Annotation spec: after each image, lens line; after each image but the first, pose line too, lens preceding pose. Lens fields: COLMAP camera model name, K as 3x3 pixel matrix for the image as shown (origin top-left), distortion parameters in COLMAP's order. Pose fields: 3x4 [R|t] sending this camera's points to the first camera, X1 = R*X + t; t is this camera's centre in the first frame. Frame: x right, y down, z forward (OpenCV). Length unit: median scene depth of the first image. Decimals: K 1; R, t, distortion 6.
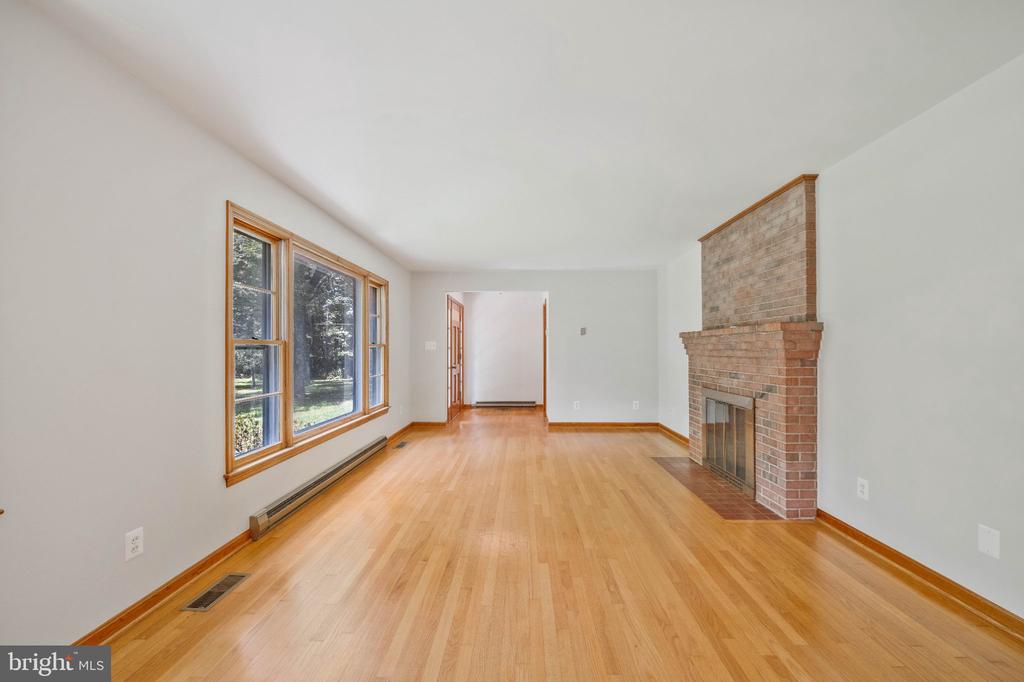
lens RADIAL K [[422.8, 0, 515.3], [0, 422.8, 354.2], [0, 0, 1]] dist [0.040566, -0.045797]
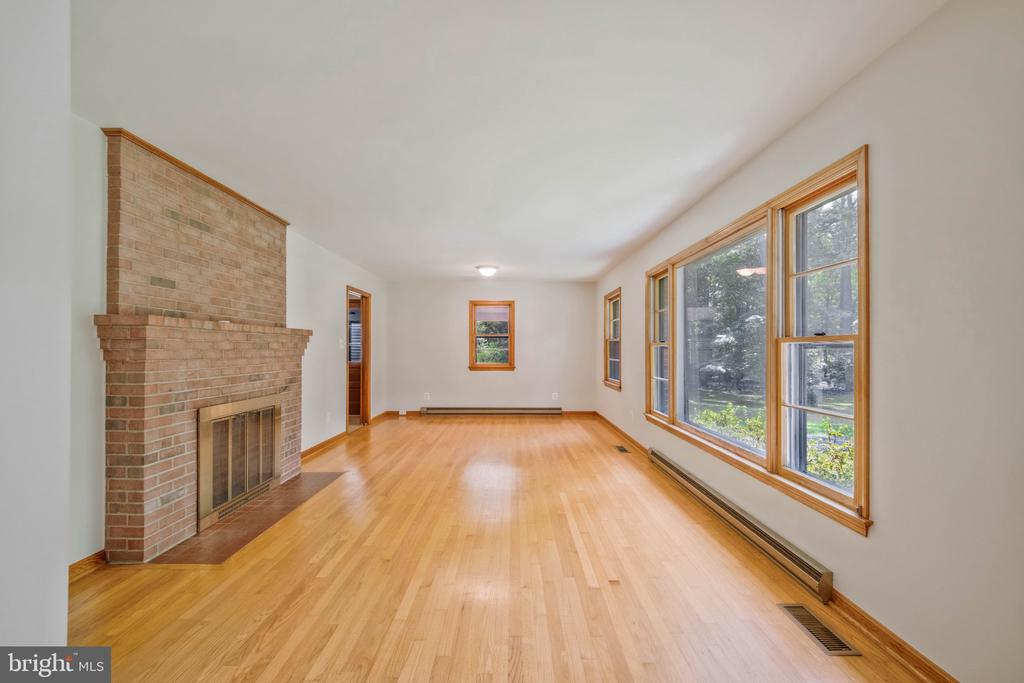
lens RADIAL K [[428.2, 0, 510.4], [0, 428.2, 346.9], [0, 0, 1]] dist [-0.010642, 0.000238]
pose [[-0.999952, 0.000634, -0.009745, -0.021285], [0.000578, 0.999983, 0.005792, -0.017823], [0.009748, 0.005786, -0.999936, 1.631148]]
